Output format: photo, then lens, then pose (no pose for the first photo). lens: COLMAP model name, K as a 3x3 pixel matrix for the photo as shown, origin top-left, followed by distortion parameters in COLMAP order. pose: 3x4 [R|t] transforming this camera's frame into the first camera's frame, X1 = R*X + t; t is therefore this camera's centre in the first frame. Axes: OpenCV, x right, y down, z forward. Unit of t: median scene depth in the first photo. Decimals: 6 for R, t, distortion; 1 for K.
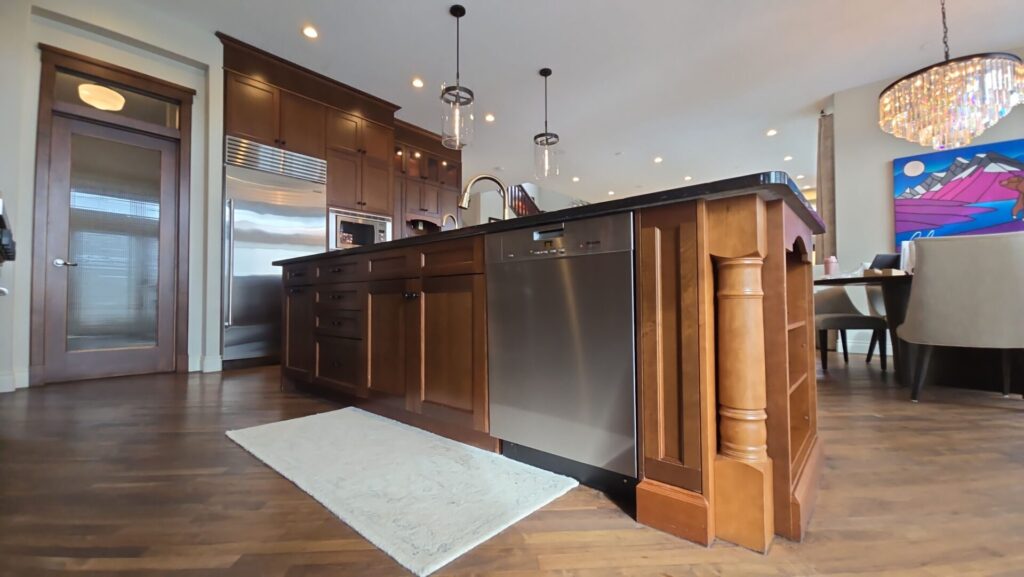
lens RADIAL K [[416.1, 0, 512.0], [0, 416.1, 288.5], [0, 0, 1]] dist [0.019491, -0.012848]
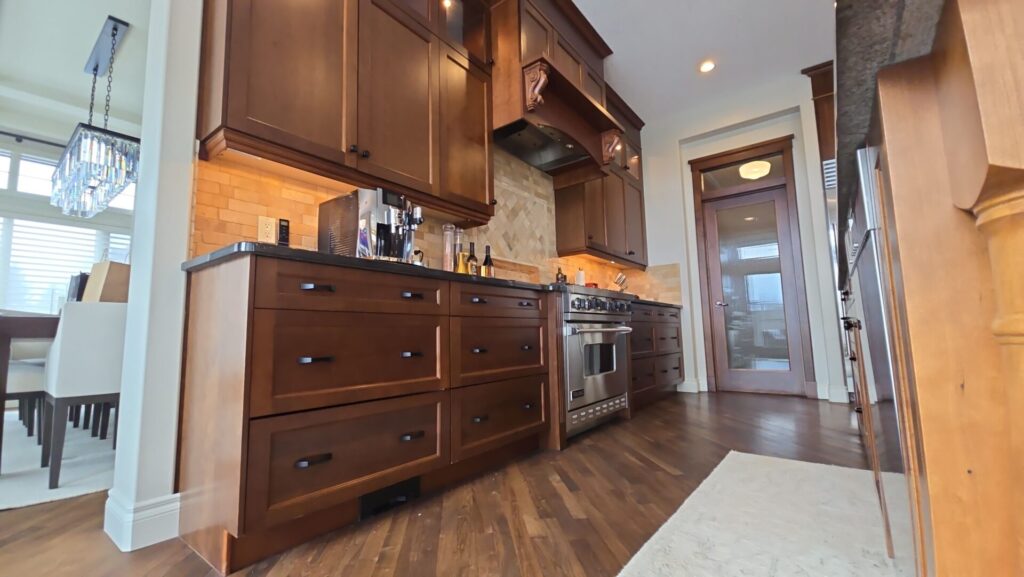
lens RADIAL K [[420.8, 0, 512.0], [0, 420.8, 288.5], [0, 0, 1]] dist [-0.001588, 0.000013]
pose [[0.061611, -0.108092, -0.992230, 0.232683], [0.051519, 0.993138, -0.104992, -0.000774], [0.996770, -0.044650, 0.066757, 0.188473]]
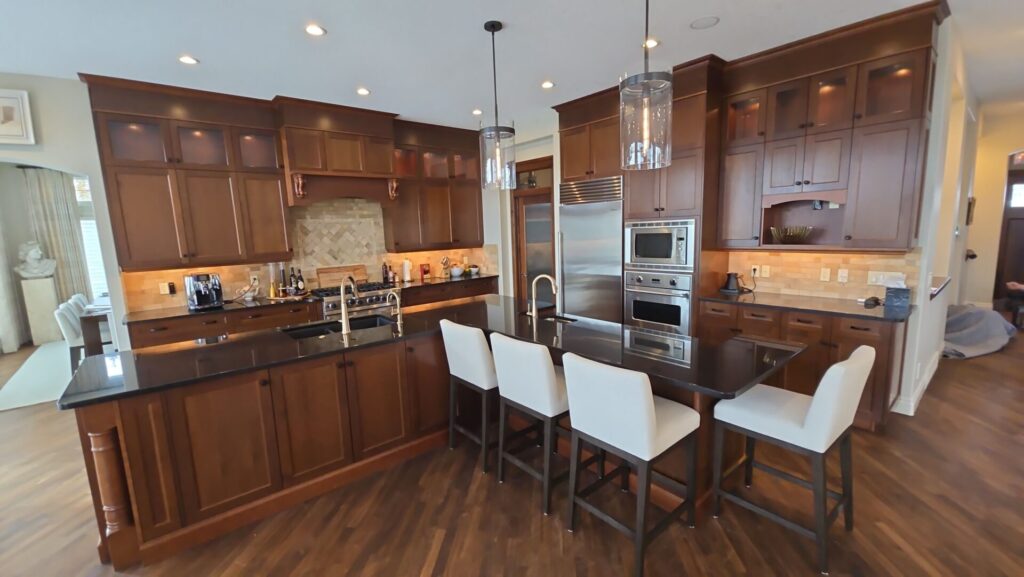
lens RADIAL K [[420.8, 0, 512.0], [0, 420.8, 288.5], [0, 0, 1]] dist [-0.001588, 0.000013]
pose [[-0.150821, 0.151646, -0.976861, 0.716313], [0.063408, 0.987613, 0.143526, -0.237185], [0.986526, -0.040294, -0.158568, 1.057486]]
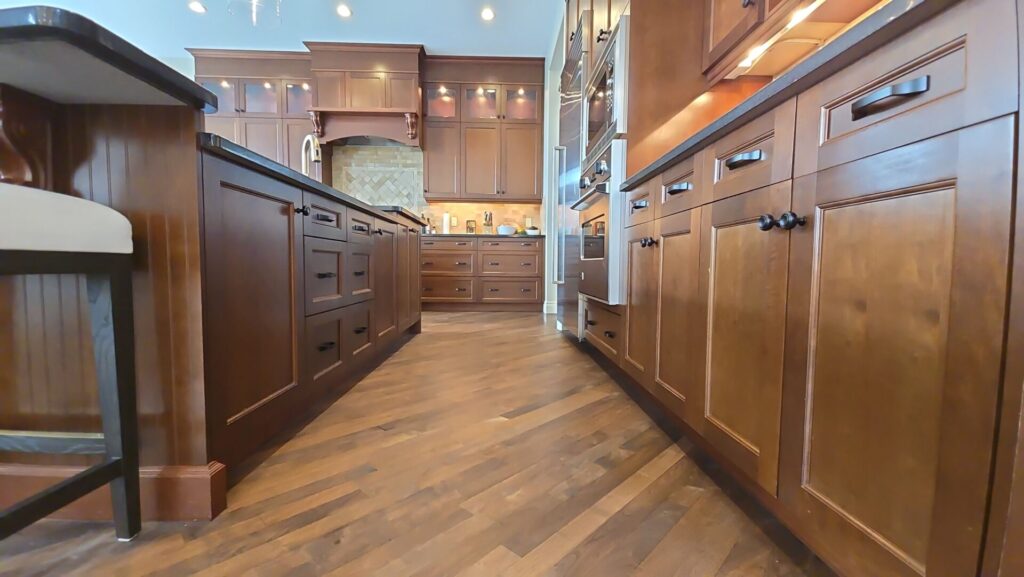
lens RADIAL K [[420.8, 0, 512.0], [0, 420.8, 288.5], [0, 0, 1]] dist [-0.001588, 0.000013]
pose [[-0.735322, 0.032770, -0.676925, 0.036005], [0.010613, 0.999265, 0.036847, 0.061475], [0.677634, 0.019911, -0.735129, 1.623982]]
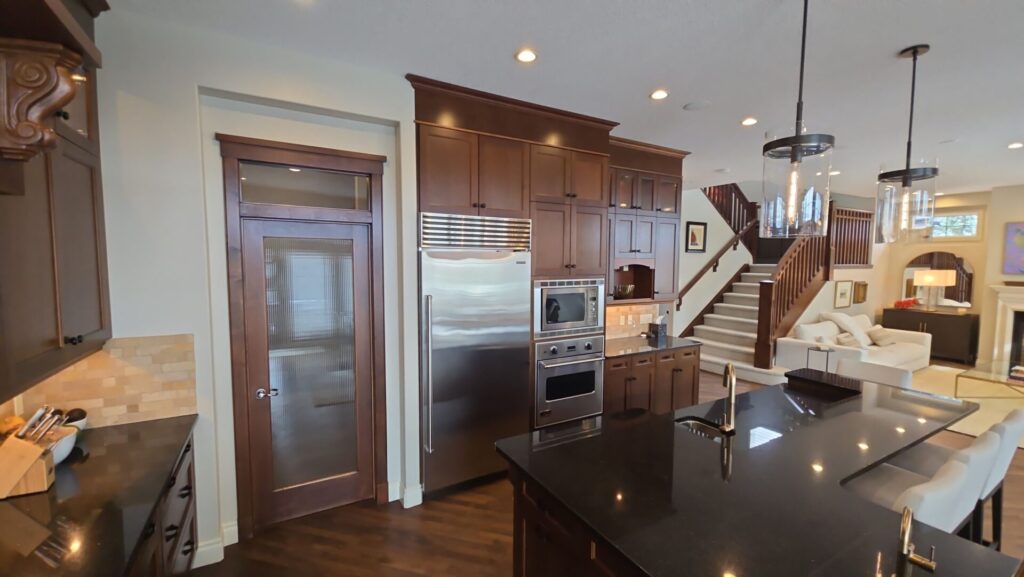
lens RADIAL K [[416.1, 0, 512.0], [0, 416.1, 288.5], [0, 0, 1]] dist [0.019491, -0.012848]
pose [[0.944341, 0.028416, -0.327738, -0.269273], [0.002378, 0.995647, 0.093176, -0.298457], [0.328959, -0.088769, 0.940163, 0.322659]]
